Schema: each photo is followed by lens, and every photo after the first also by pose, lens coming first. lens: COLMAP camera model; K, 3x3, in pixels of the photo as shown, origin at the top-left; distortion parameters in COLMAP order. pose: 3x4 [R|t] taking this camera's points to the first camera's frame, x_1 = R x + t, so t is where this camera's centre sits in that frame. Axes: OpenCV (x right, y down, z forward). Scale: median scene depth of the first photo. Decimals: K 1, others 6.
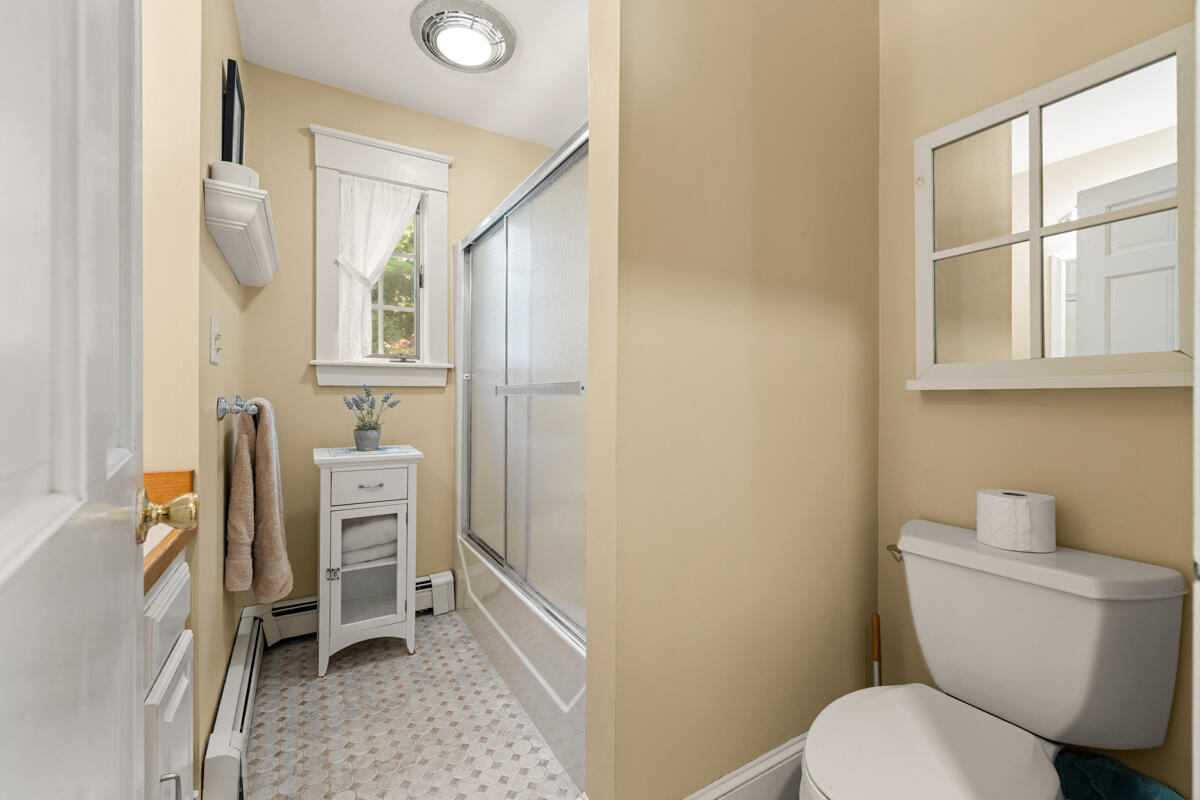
lens RADIAL K [[488.4, 0, 592.0], [0, 488.4, 392.7], [0, 0, 1]] dist [-0.001498, -0.000201]
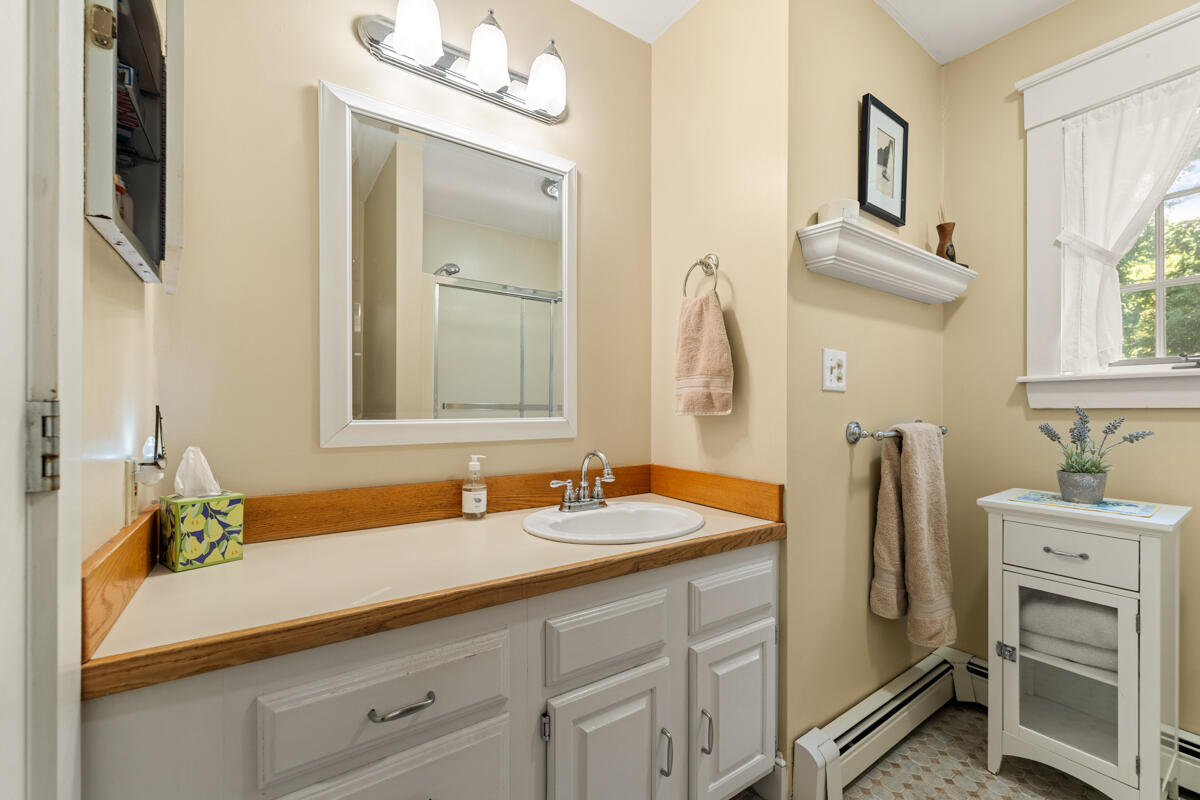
lens RADIAL K [[488.4, 0, 589.7], [0, 488.4, 410.3], [0, 0, 1]] dist [-0.001498, -0.000201]
pose [[0.074583, -0.004384, -0.997205, 0.176408], [-0.001563, 0.999989, -0.004513, -0.007633], [0.997214, 0.001895, 0.074575, 0.250397]]
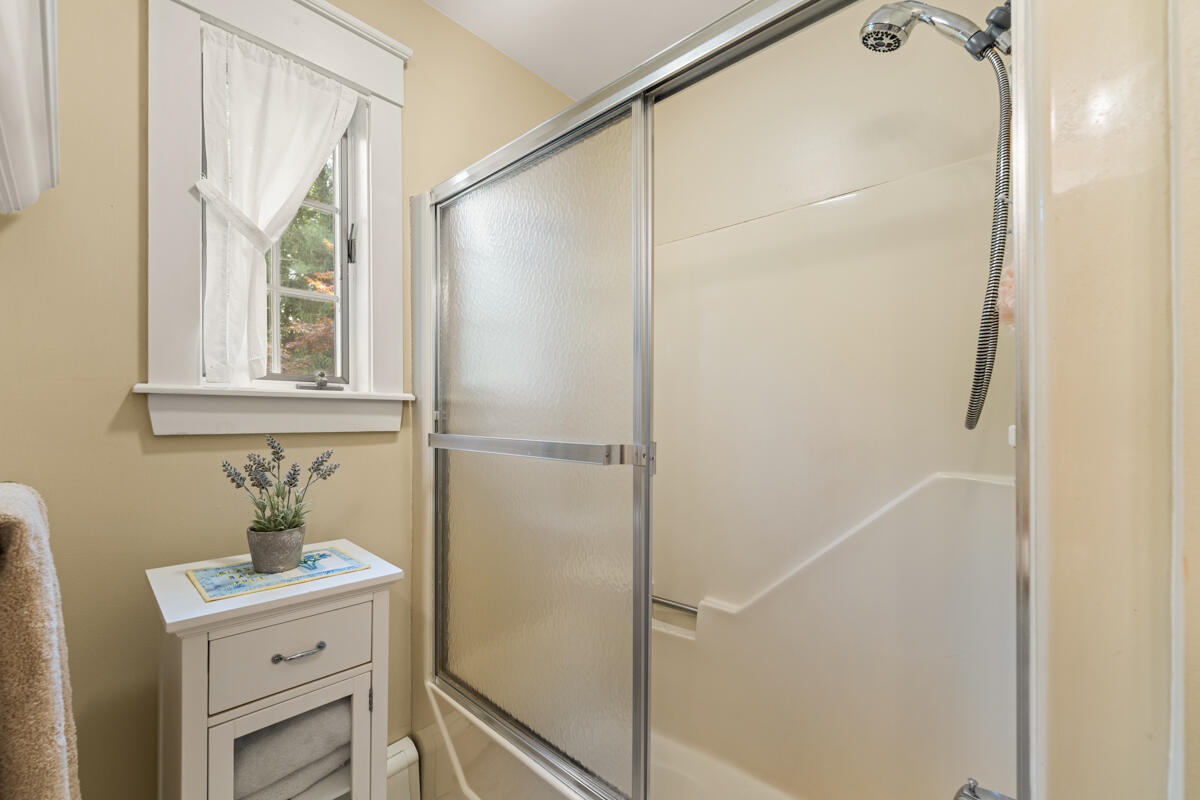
lens RADIAL K [[488.4, 0, 581.9], [0, 488.4, 418.4], [0, 0, 1]] dist [-0.001498, -0.000201]
pose [[0.961957, 0.006674, 0.273120, -0.293493], [-0.009797, 0.999901, 0.010073, -0.043302], [-0.273026, -0.012365, 0.961927, 0.429182]]
